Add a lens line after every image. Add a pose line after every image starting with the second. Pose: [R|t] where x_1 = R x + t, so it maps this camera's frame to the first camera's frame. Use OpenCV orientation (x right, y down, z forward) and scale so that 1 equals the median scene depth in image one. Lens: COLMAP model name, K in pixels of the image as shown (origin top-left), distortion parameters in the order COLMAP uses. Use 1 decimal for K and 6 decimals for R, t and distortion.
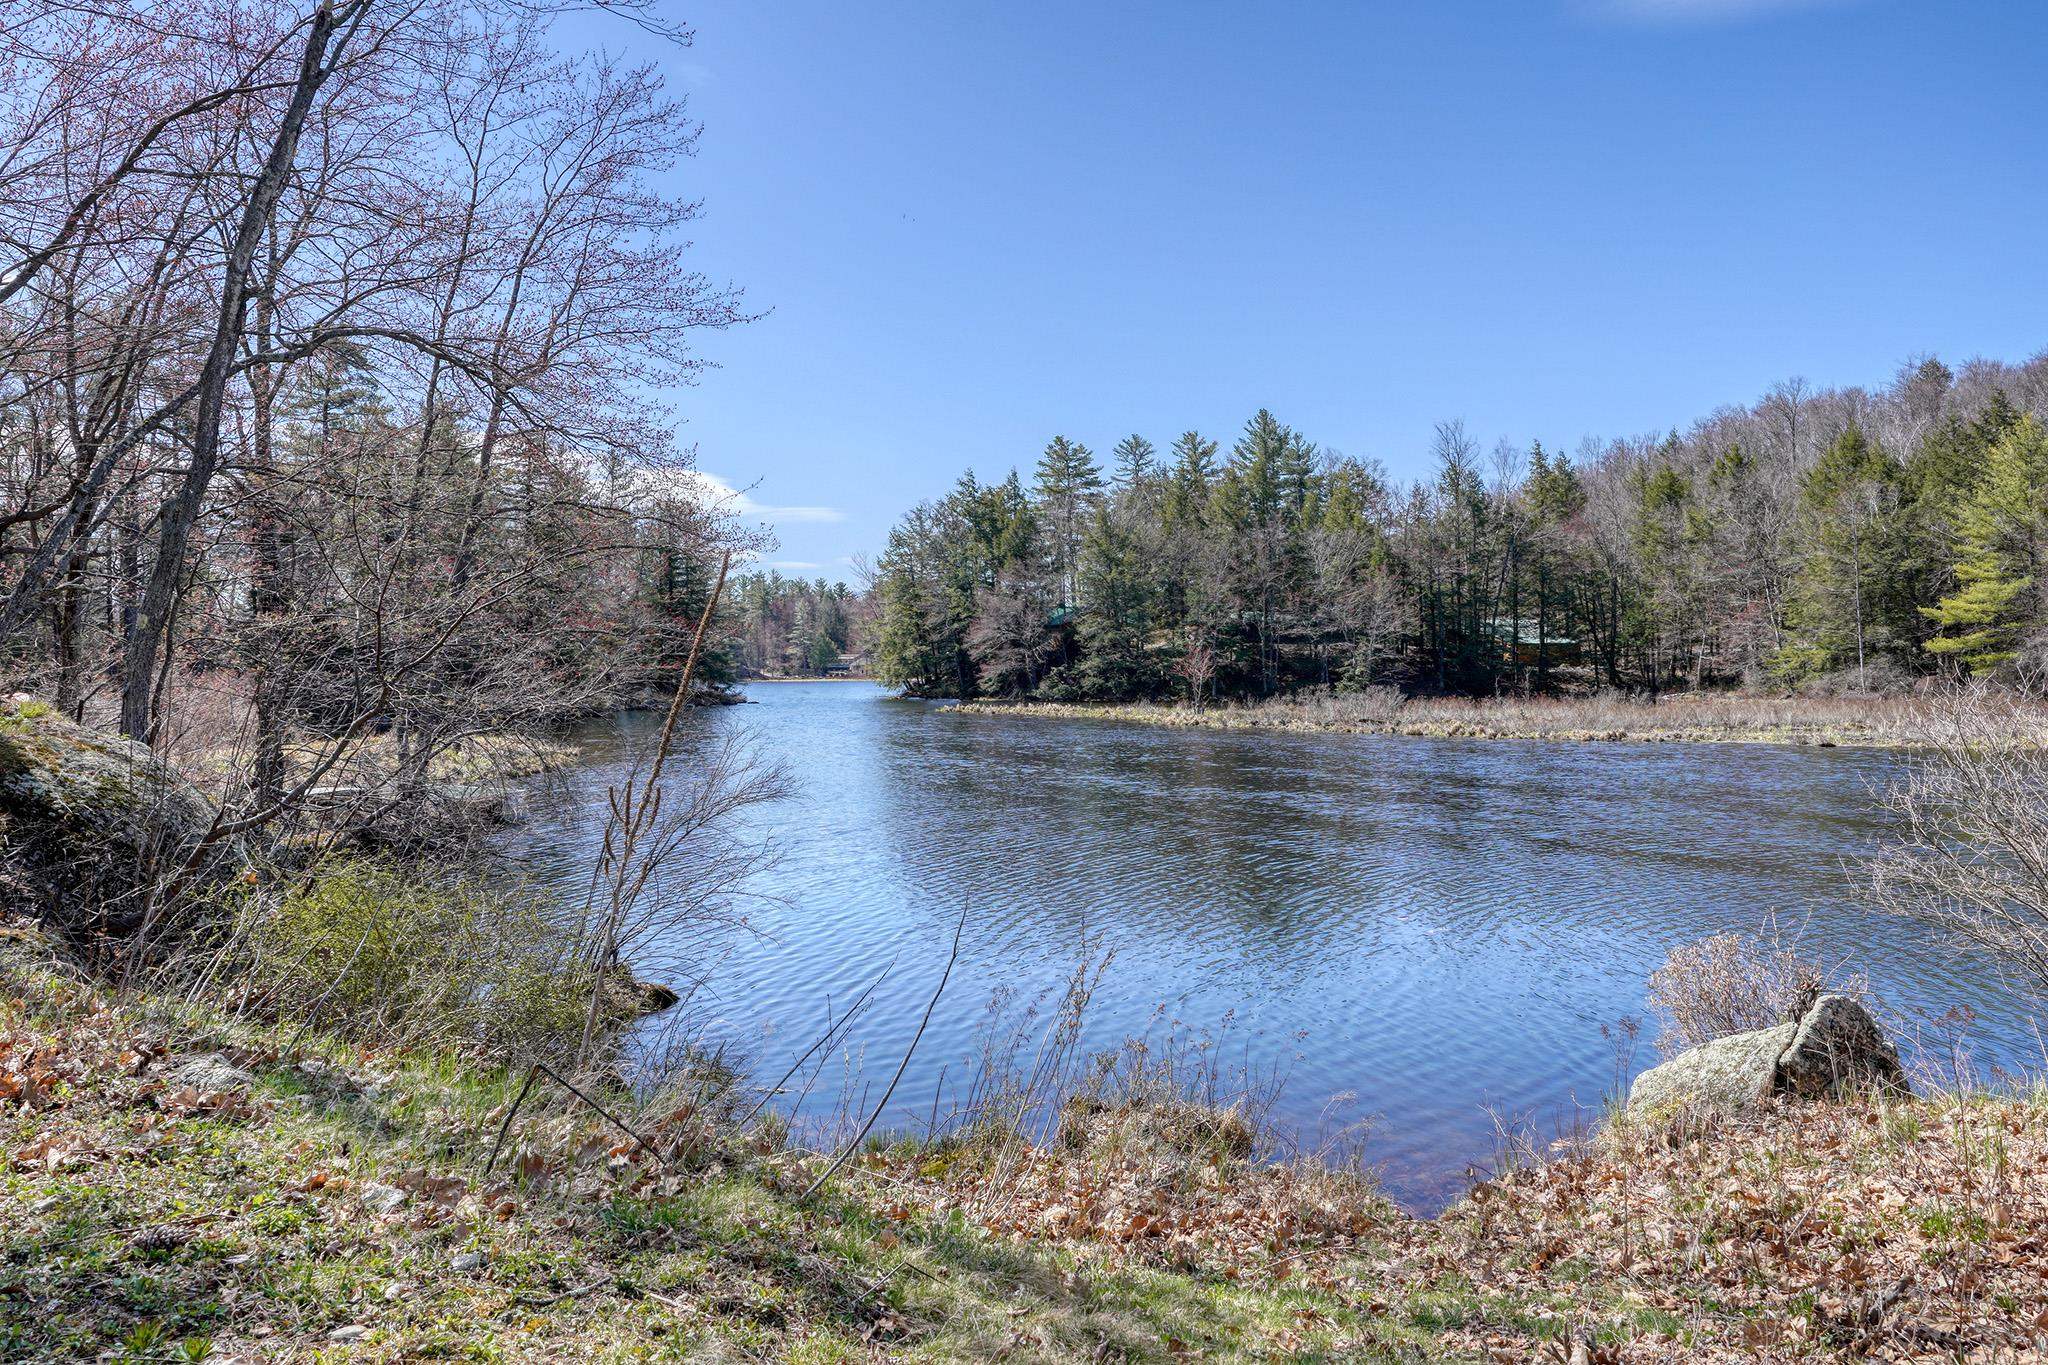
lens RADIAL K [[1425.5, 0, 1023.2], [0, 1425.5, 690.0], [0, 0, 1]] dist [-0.055662, -0.001673]
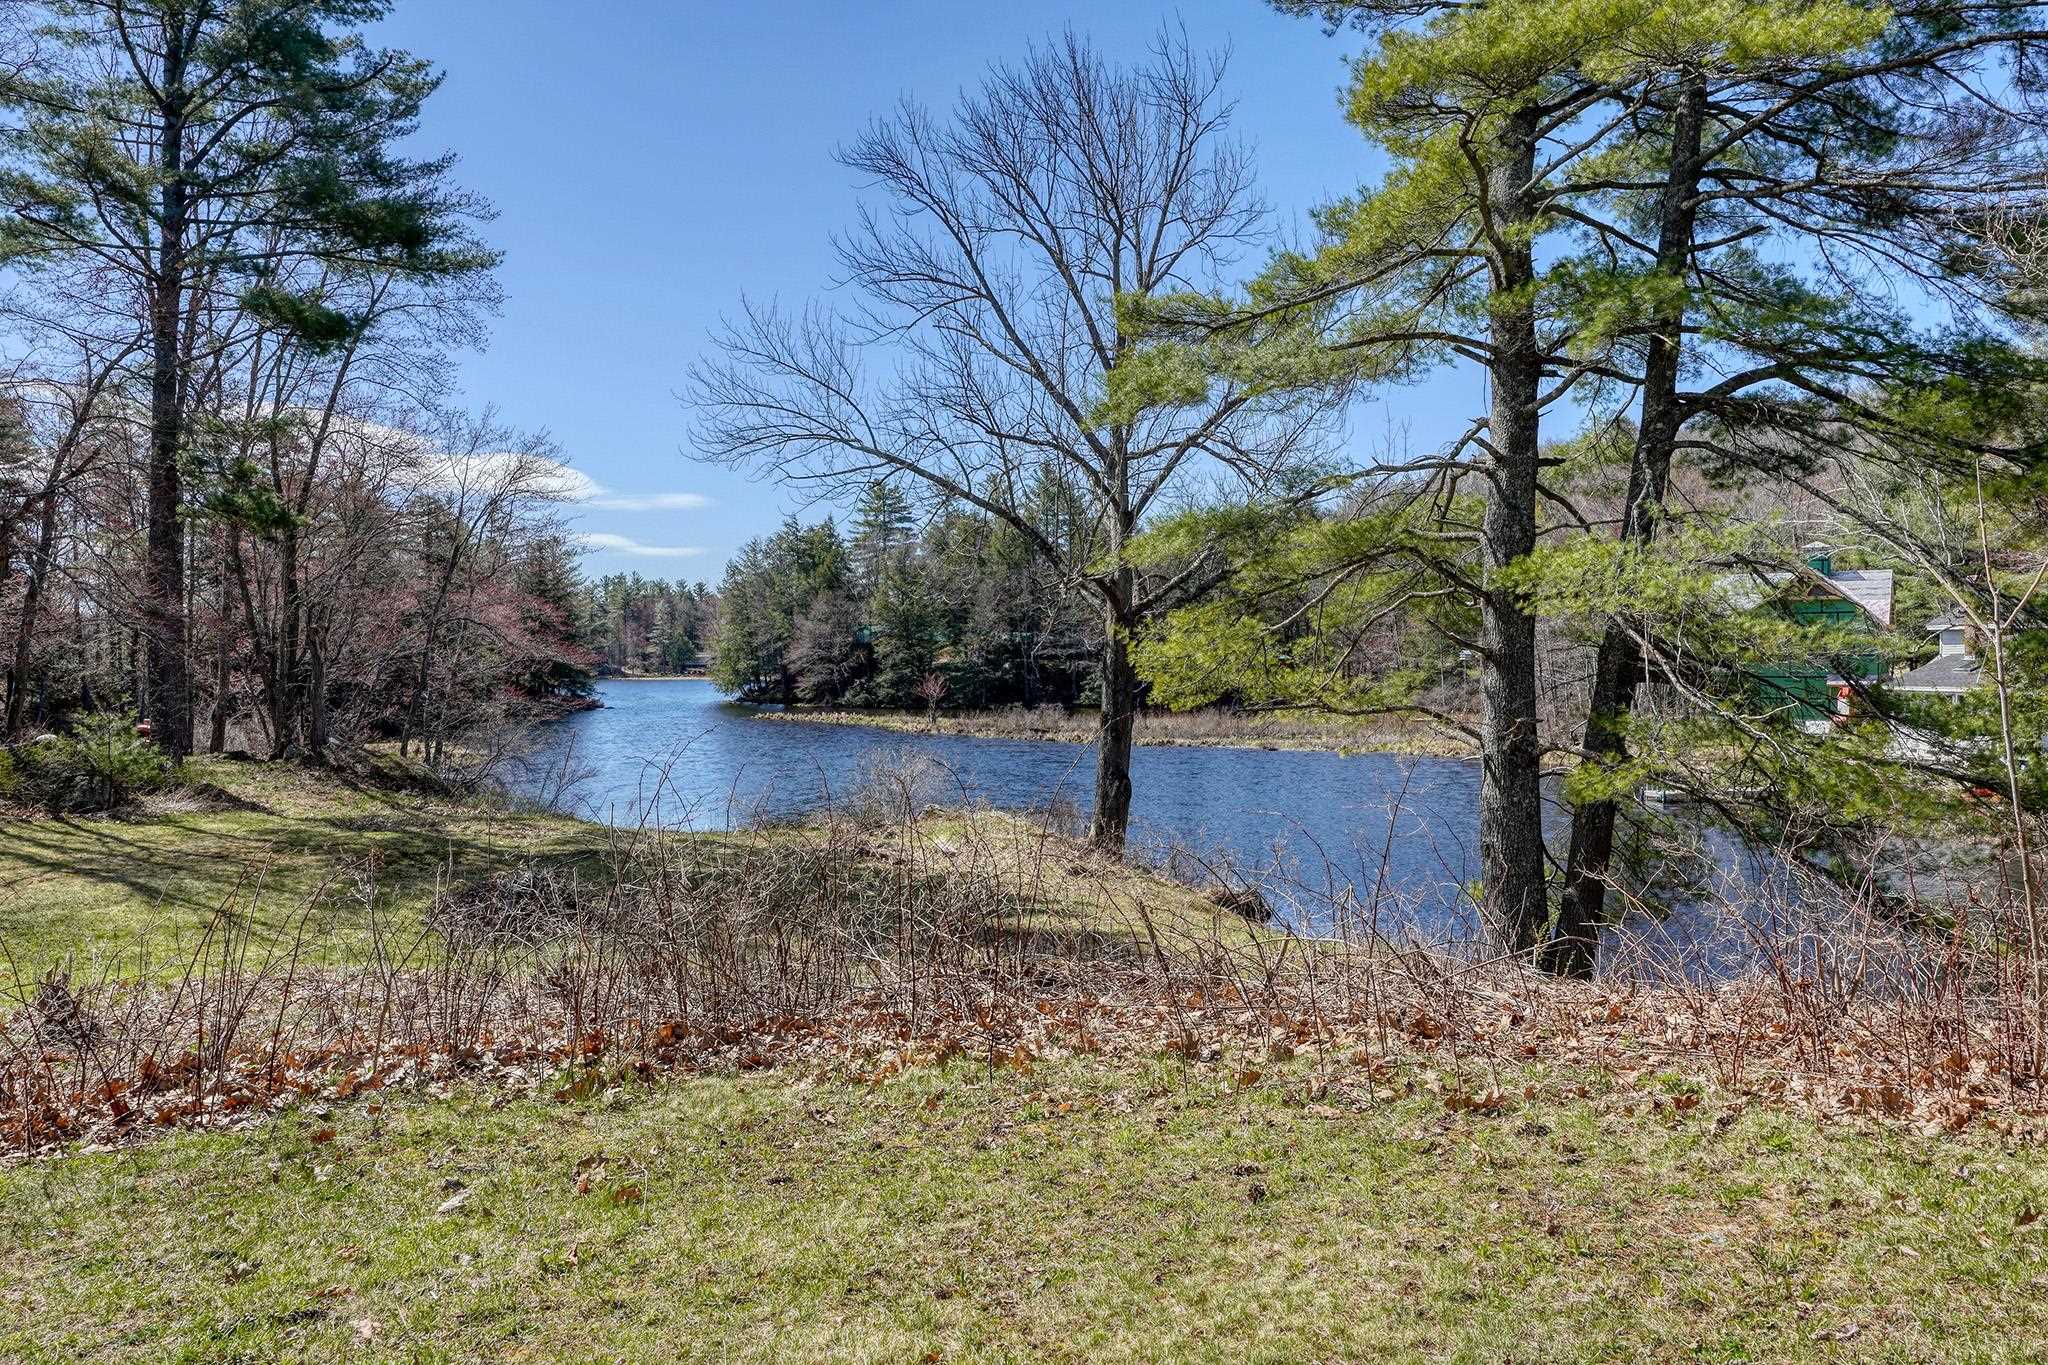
lens RADIAL K [[1425.5, 0, 1024.3], [0, 1425.5, 674.5], [0, 0, 1]] dist [-0.055662, -0.001673]
pose [[0.995845, 0.003361, 0.090998, 0.048266], [-0.003064, 0.999990, -0.003399, -0.014968], [-0.091009, 0.003106, 0.995845, -0.219444]]
